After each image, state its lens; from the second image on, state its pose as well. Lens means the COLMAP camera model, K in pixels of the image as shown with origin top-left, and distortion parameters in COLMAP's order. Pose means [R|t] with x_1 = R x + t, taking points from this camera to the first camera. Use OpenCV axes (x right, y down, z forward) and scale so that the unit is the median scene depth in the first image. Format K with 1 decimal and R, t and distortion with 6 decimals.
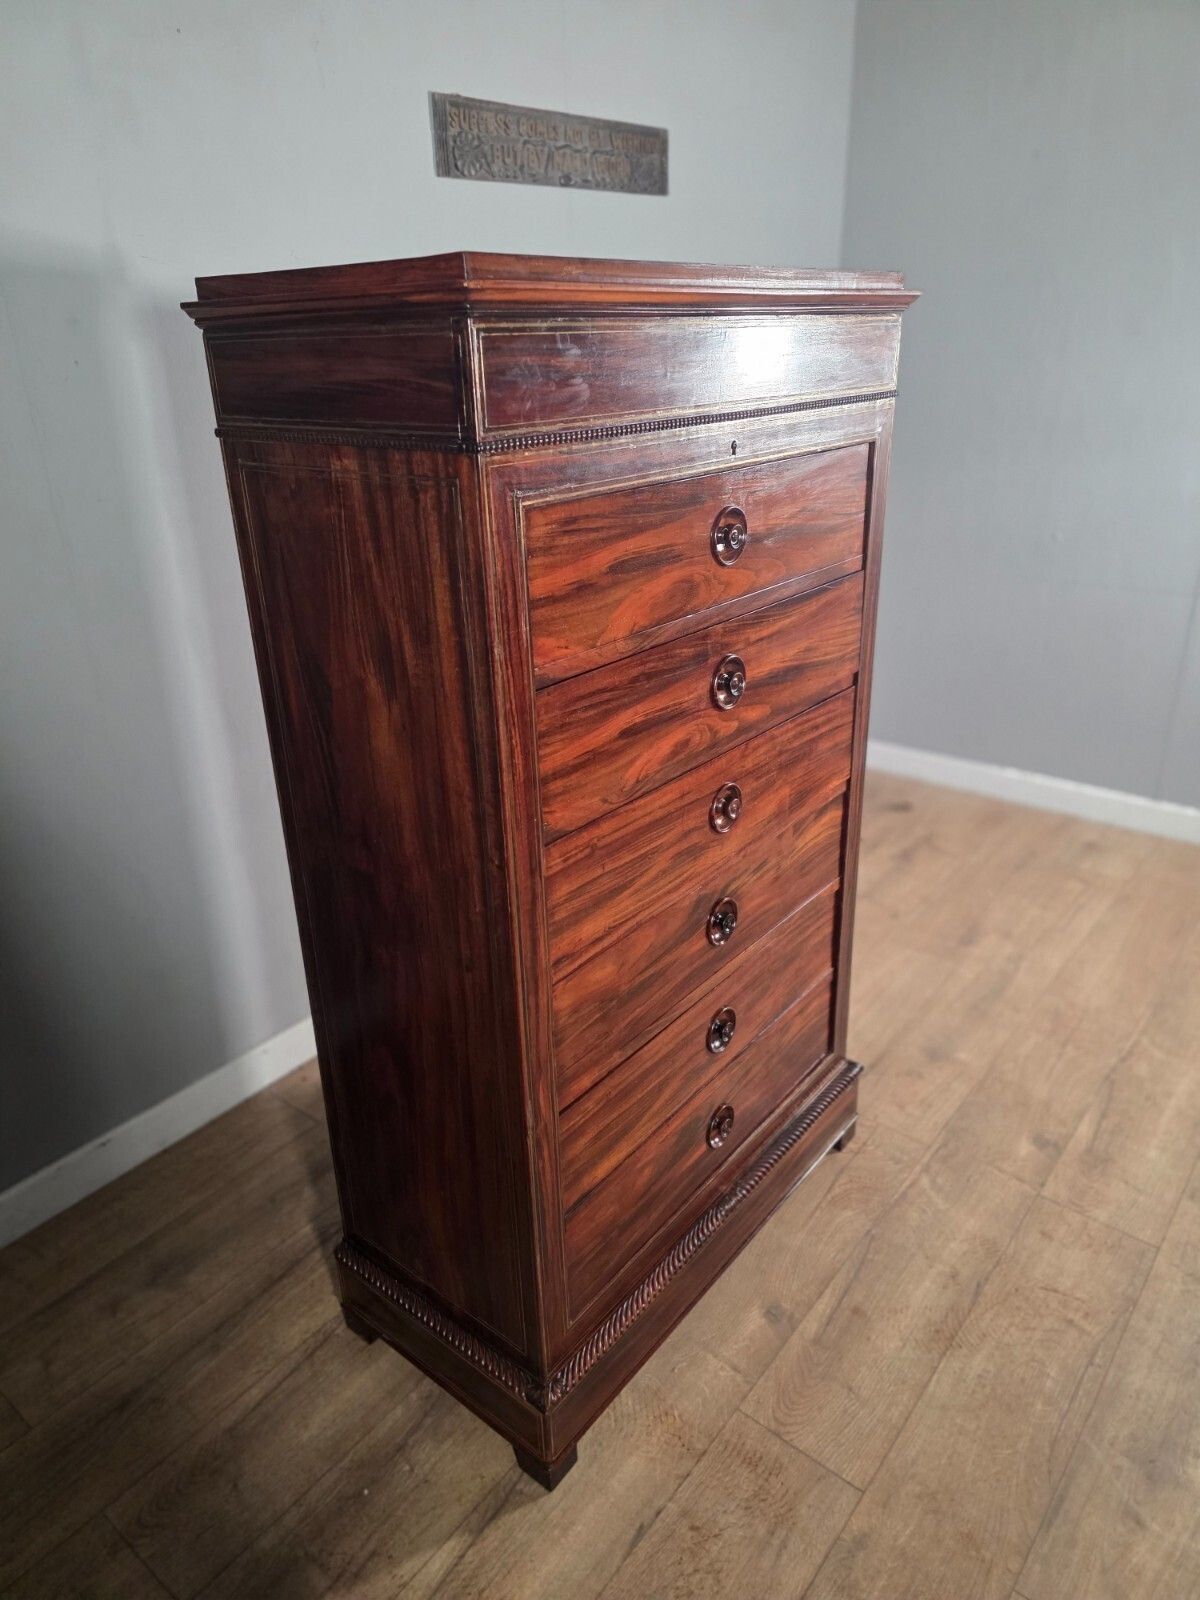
lens RADIAL K [[1062.7, 0, 600.0], [0, 1062.7, 794.4], [0, 0, 1]] dist [0.084383, -0.088509]
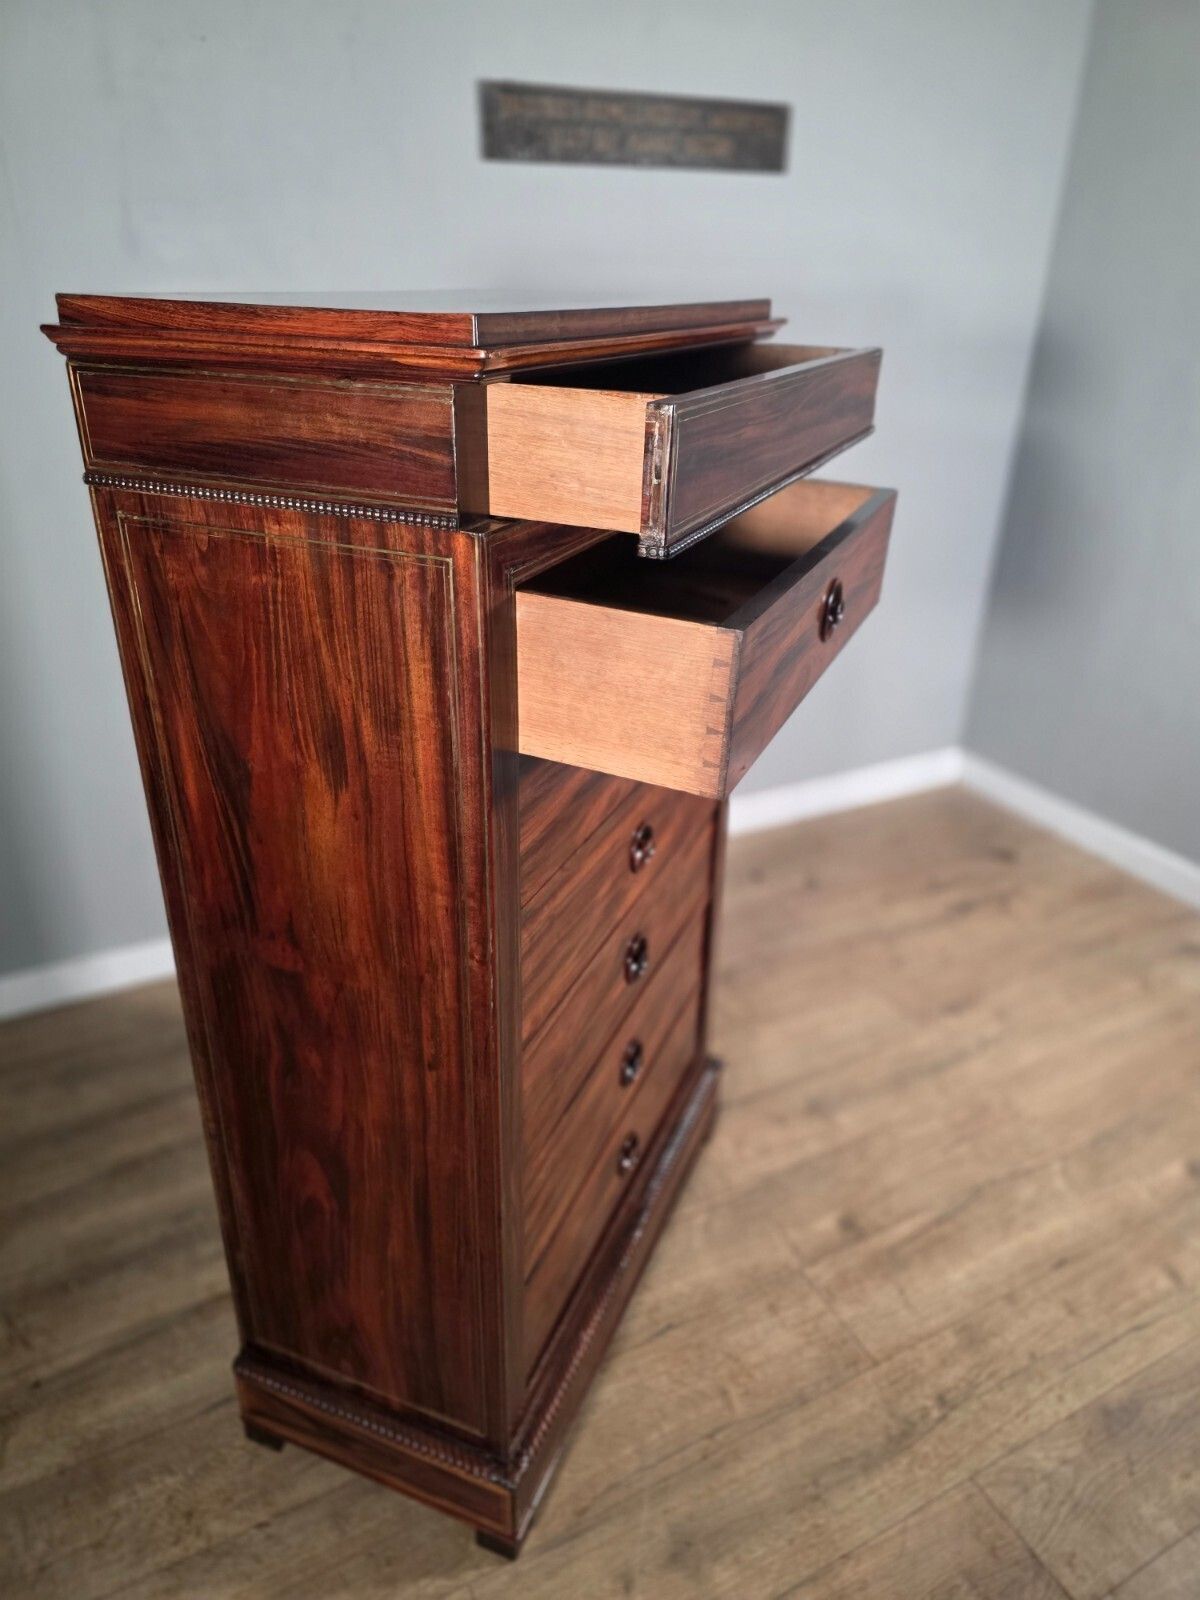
lens RADIAL K [[1077.1, 0, 627.4], [0, 1077.1, 791.4], [0, 0, 1]] dist [0.058057, -0.060228]
pose [[0.953492, -0.080887, 0.290364, -0.209473], [0.067173, 0.996117, 0.056911, -0.110726], [-0.293839, -0.034759, 0.955223, 0.071126]]
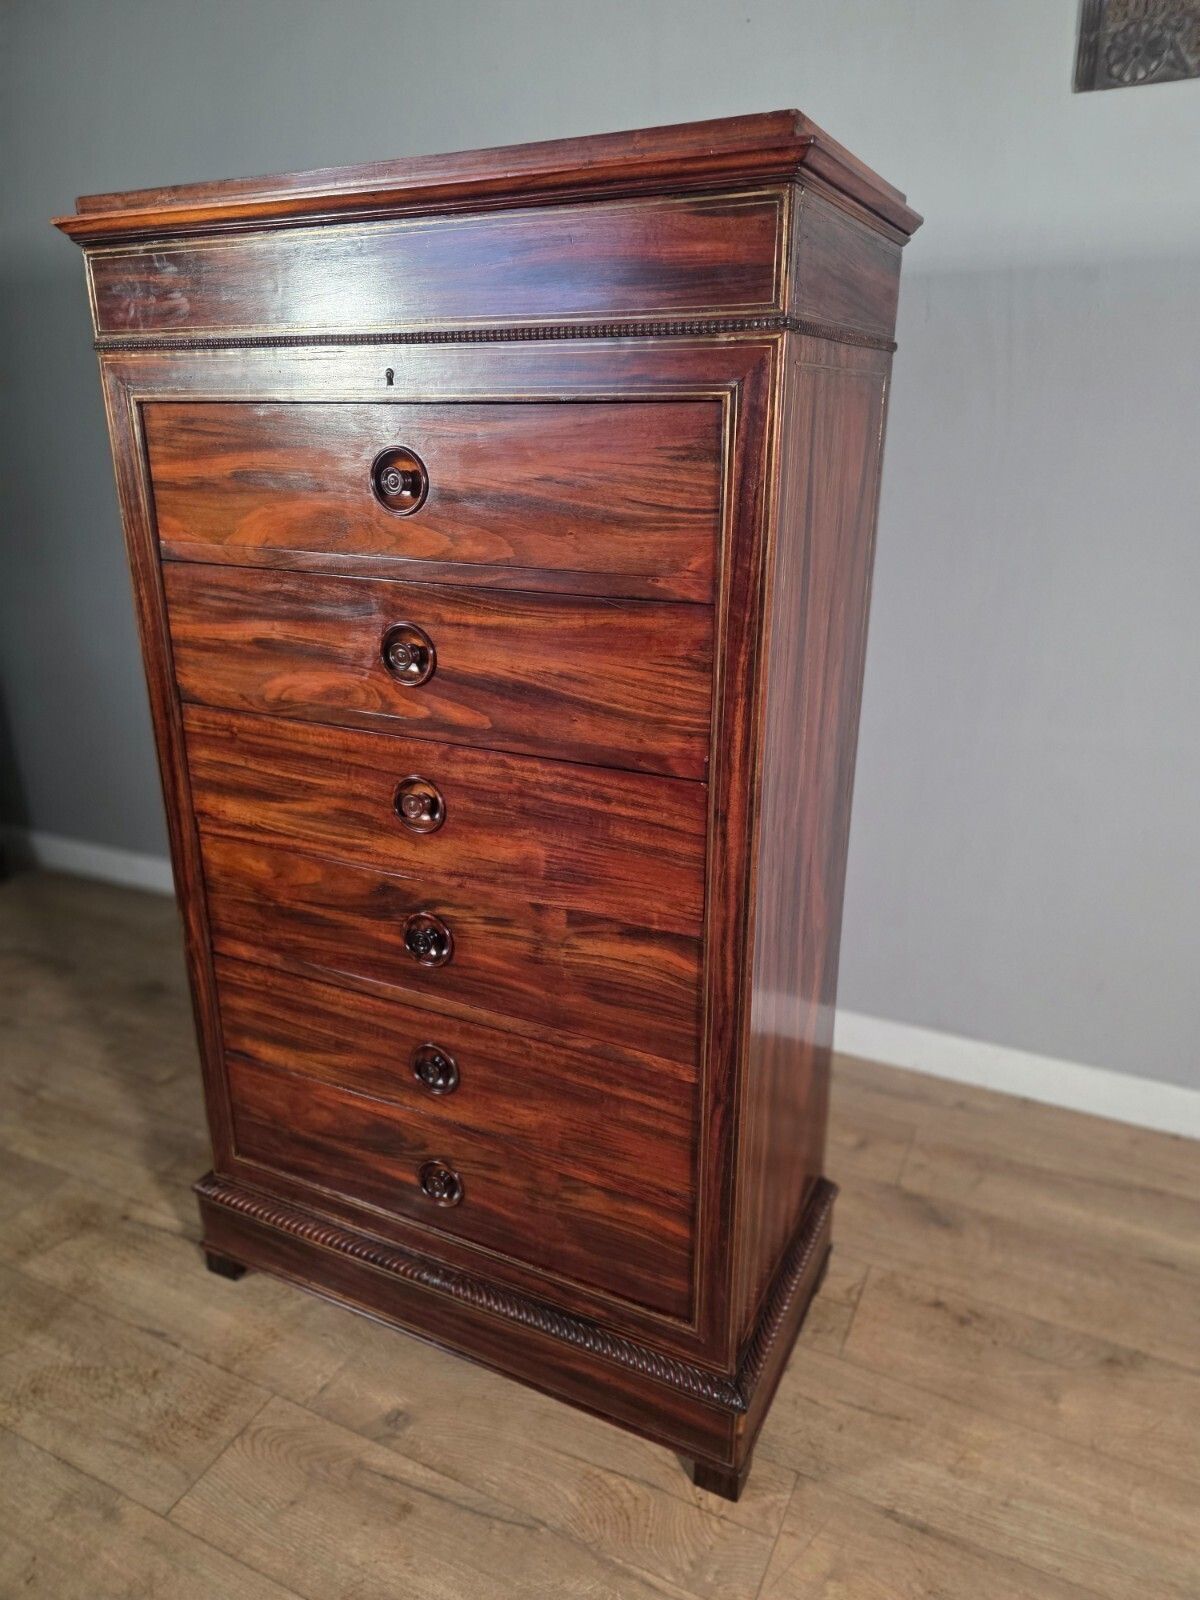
lens RADIAL K [[1073.0, 0, 601.8], [0, 1073.0, 804.9], [0, 0, 1]] dist [0.066450, -0.067110]
pose [[0.225835, 0.353811, -0.907643, 1.079400], [-0.386106, 0.887917, 0.250053, -0.300361], [0.894383, 0.293976, 0.337131, 0.957325]]
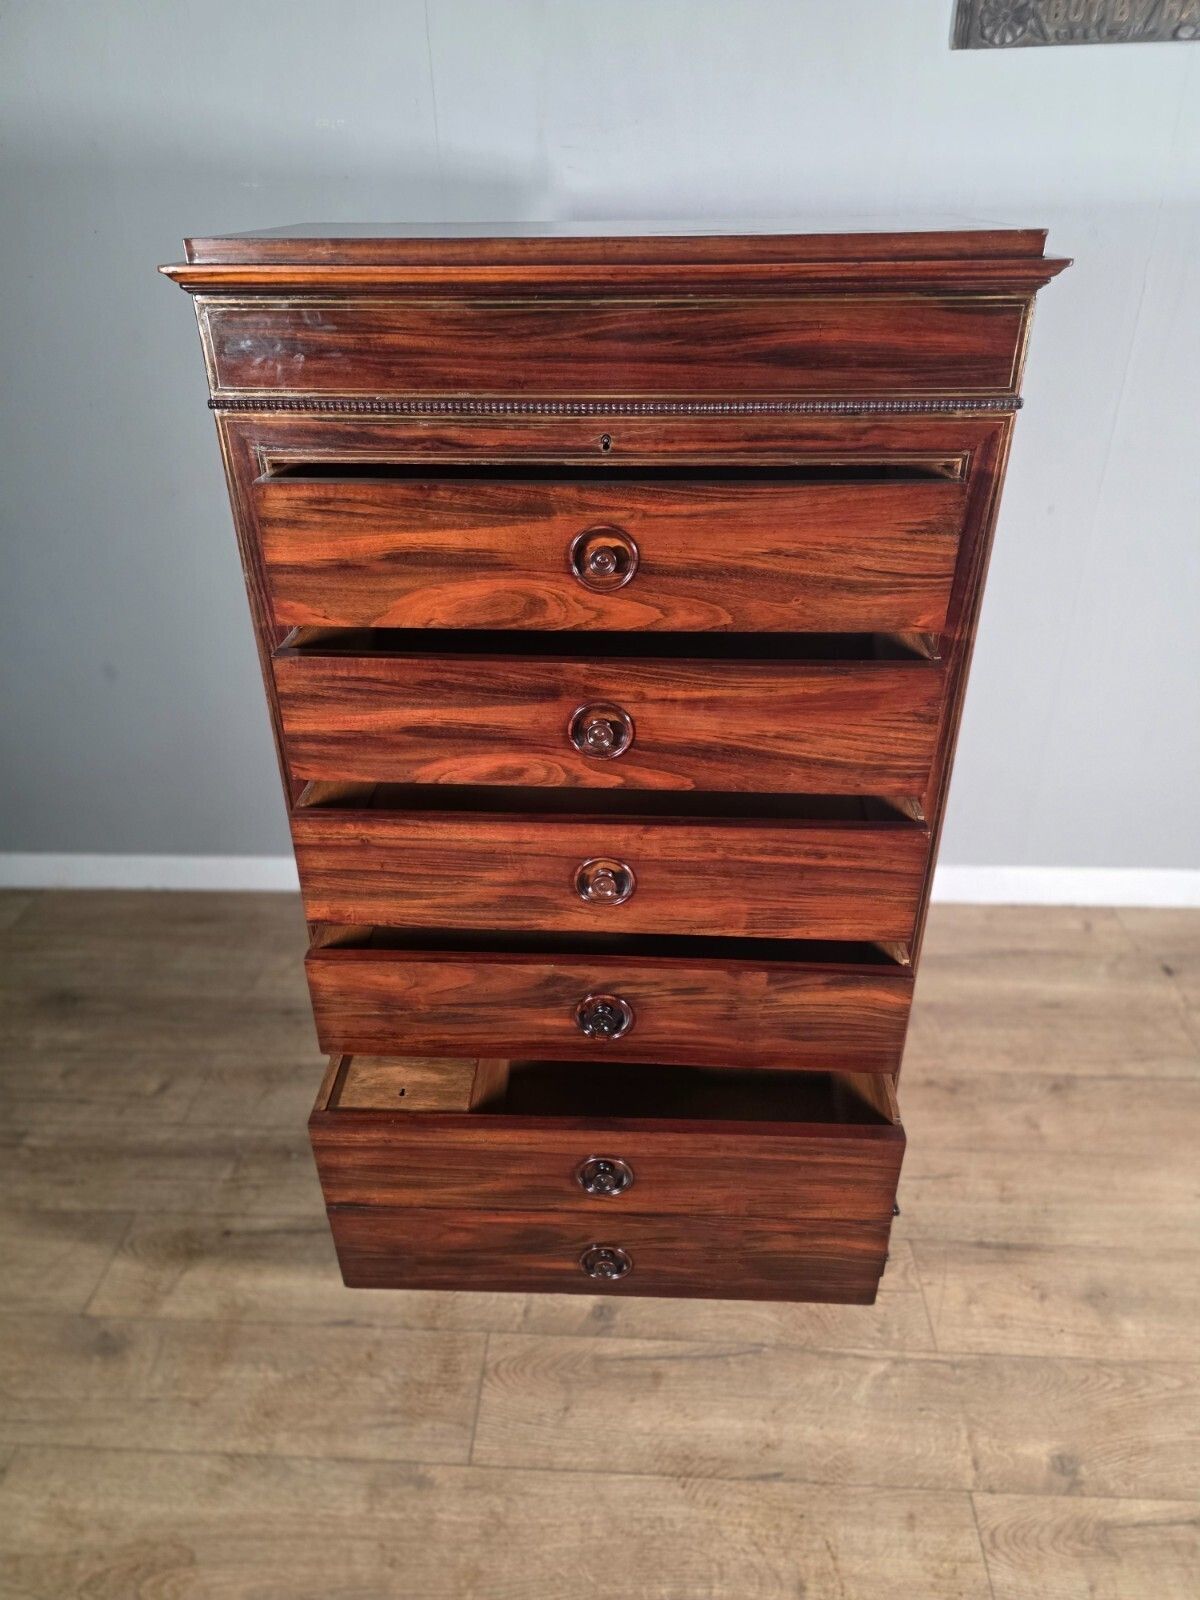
lens RADIAL K [[1070.6, 0, 593.3], [0, 1070.6, 799.4], [0, 0, 1]] dist [0.064166, -0.068770]
pose [[0.585576, 0.423076, -0.691453, 0.867166], [-0.319862, 0.904377, 0.282473, -0.303027], [0.744842, 0.055760, 0.664907, 0.407815]]
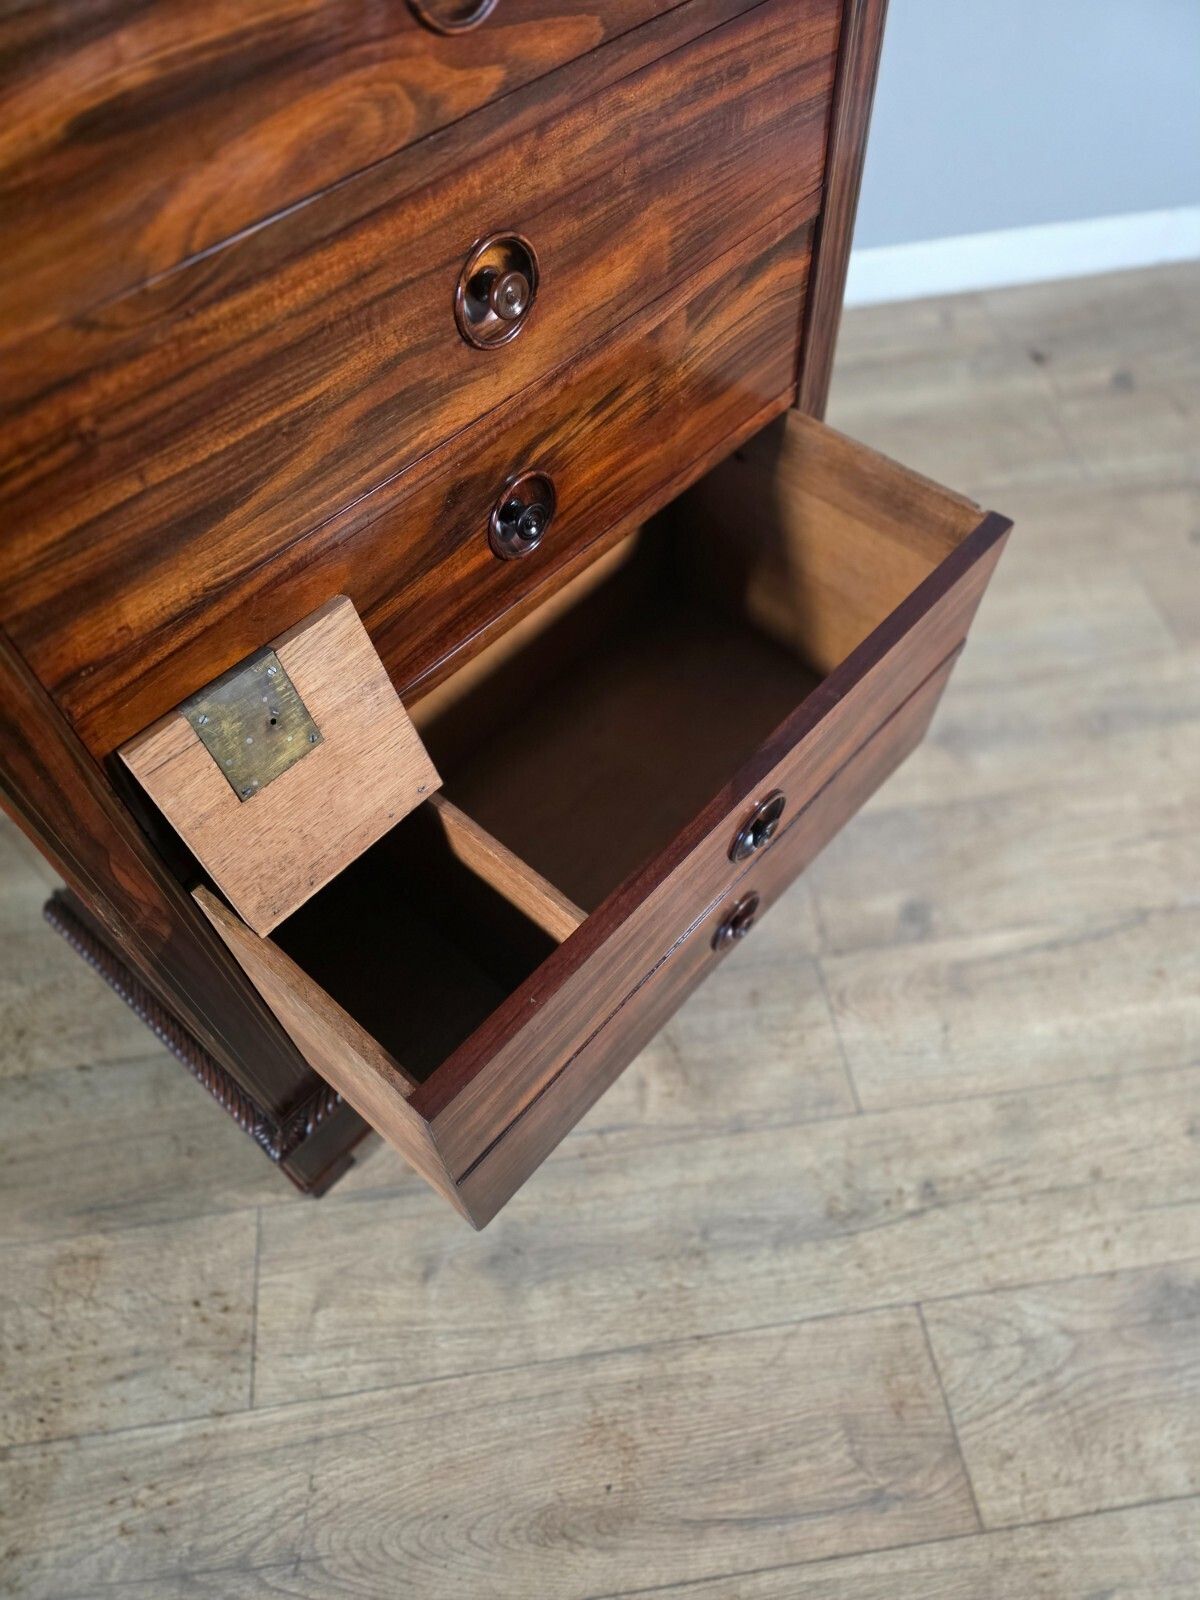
lens RADIAL K [[1098.2, 0, 589.7], [0, 1098.2, 815.2], [0, 0, 1]] dist [0.062747, -0.074756]
pose [[0.998163, 0.036700, -0.048206, 0.216566], [-0.005270, 0.845237, 0.534365, -0.060275], [0.060356, -0.533130, 0.843878, 0.538525]]
